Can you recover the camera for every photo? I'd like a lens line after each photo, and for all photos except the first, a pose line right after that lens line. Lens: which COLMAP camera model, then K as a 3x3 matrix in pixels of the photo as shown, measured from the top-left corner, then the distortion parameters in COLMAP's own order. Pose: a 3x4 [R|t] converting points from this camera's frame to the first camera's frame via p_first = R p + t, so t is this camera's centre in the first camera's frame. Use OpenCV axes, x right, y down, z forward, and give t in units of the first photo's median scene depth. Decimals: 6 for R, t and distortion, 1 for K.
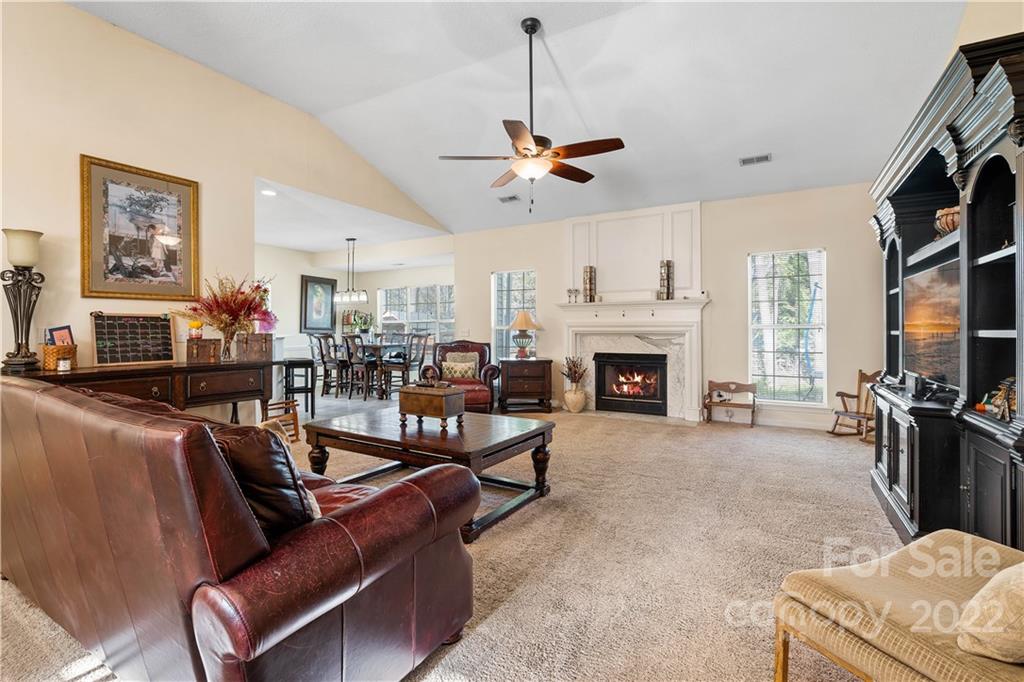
lens RADIAL K [[478.8, 0, 505.3], [0, 478.8, 330.9], [0, 0, 1]] dist [-0.001172, 0.000248]
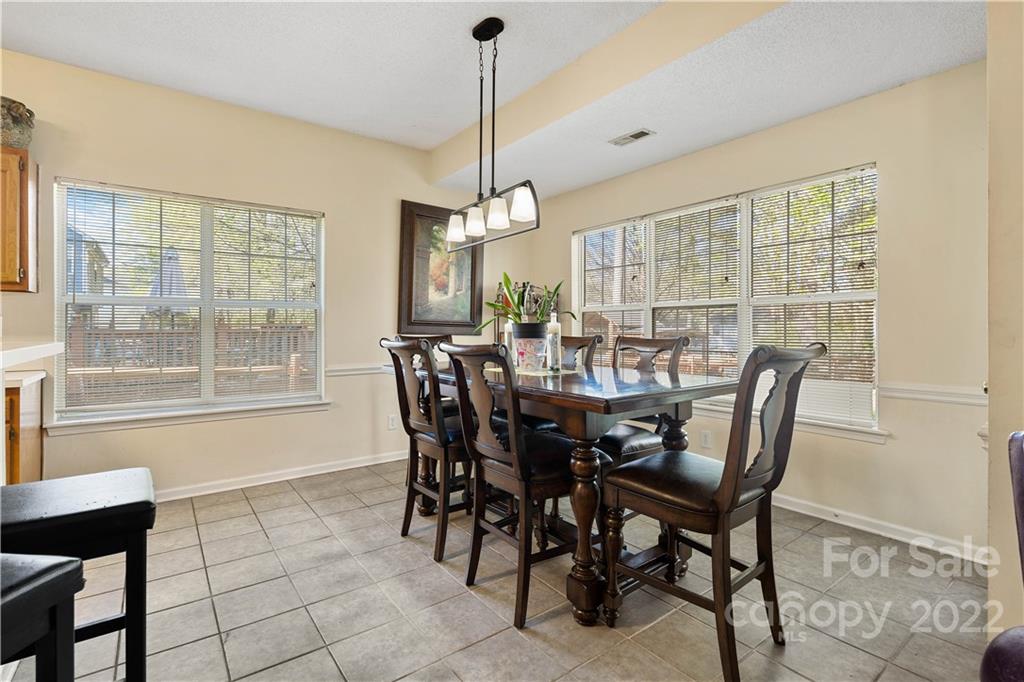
lens RADIAL K [[478.8, 0, 505.3], [0, 478.8, 330.9], [0, 0, 1]] dist [-0.001172, 0.000248]
pose [[0.923897, 0.004533, -0.382615, -0.170076], [-0.003662, 0.999989, 0.003004, 0.000097], [0.382625, -0.001374, 0.923903, 0.627144]]
